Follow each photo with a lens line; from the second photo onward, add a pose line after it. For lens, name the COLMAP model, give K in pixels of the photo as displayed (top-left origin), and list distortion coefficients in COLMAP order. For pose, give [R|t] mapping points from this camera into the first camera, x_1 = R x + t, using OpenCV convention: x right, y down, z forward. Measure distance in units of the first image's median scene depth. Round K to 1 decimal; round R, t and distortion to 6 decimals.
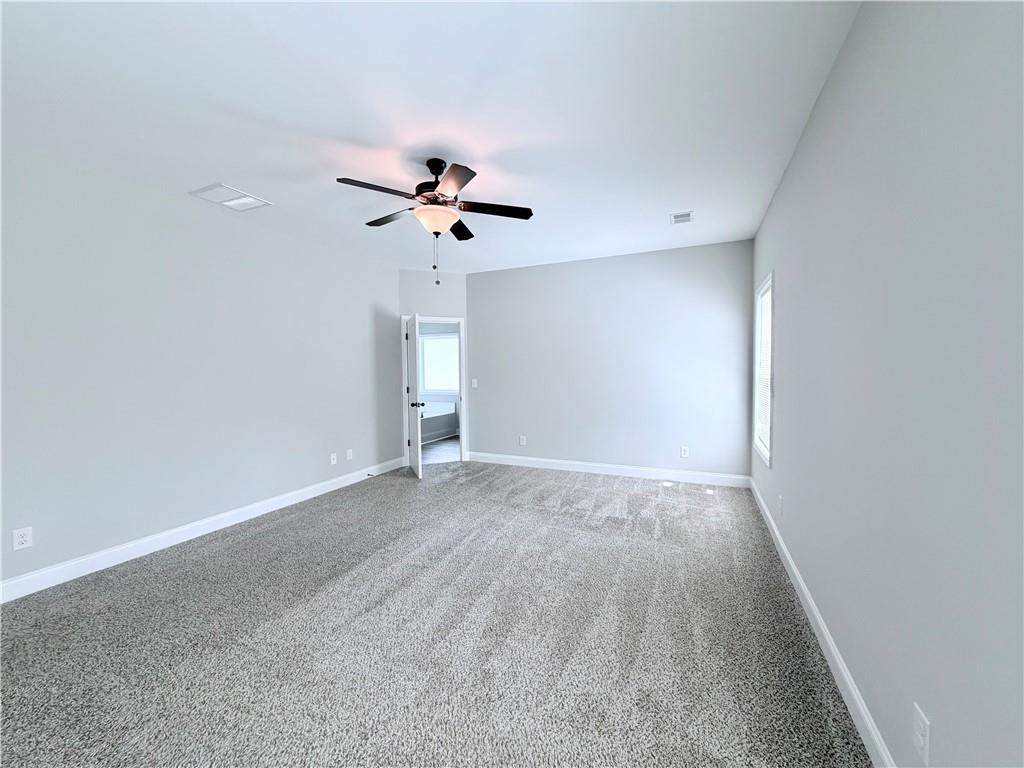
lens RADIAL K [[405.3, 0, 512.0], [0, 405.3, 384.0], [0, 0, 1]] dist [0.000349, -0.000038]
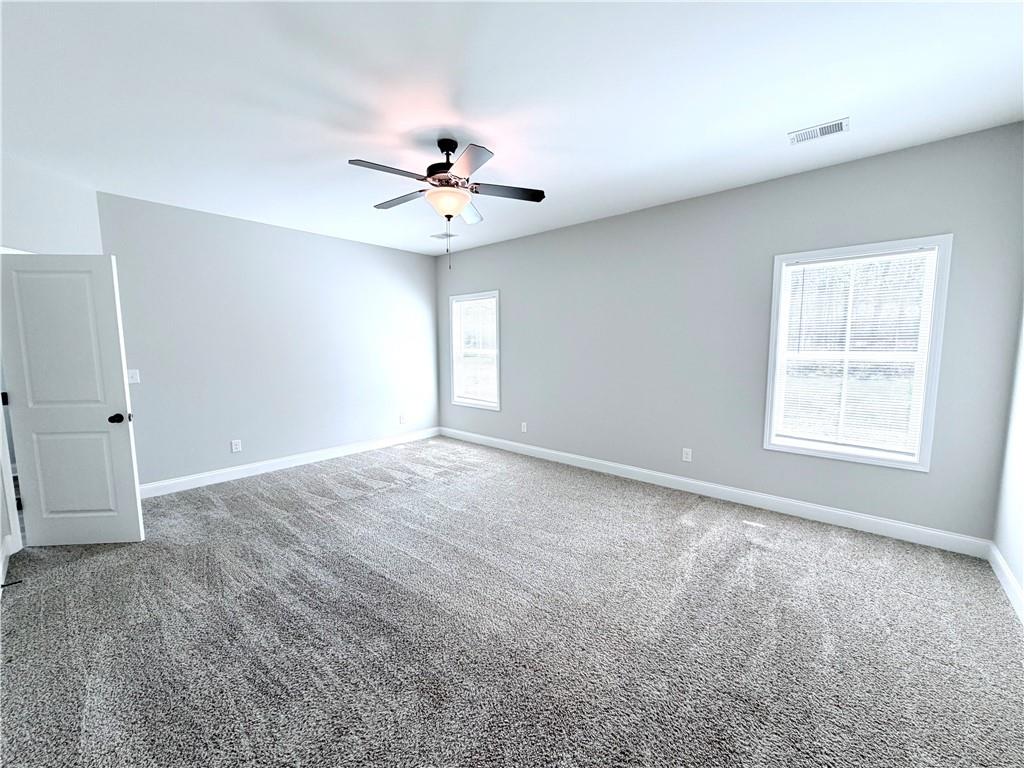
lens RADIAL K [[405.3, 0, 512.0], [0, 405.3, 384.0], [0, 0, 1]] dist [0.000349, -0.000038]
pose [[0.321402, -0.093329, 0.942332, -0.769784], [0.044527, 0.995520, 0.083410, -0.026416], [-0.945895, 0.015151, 0.324118, 0.377834]]
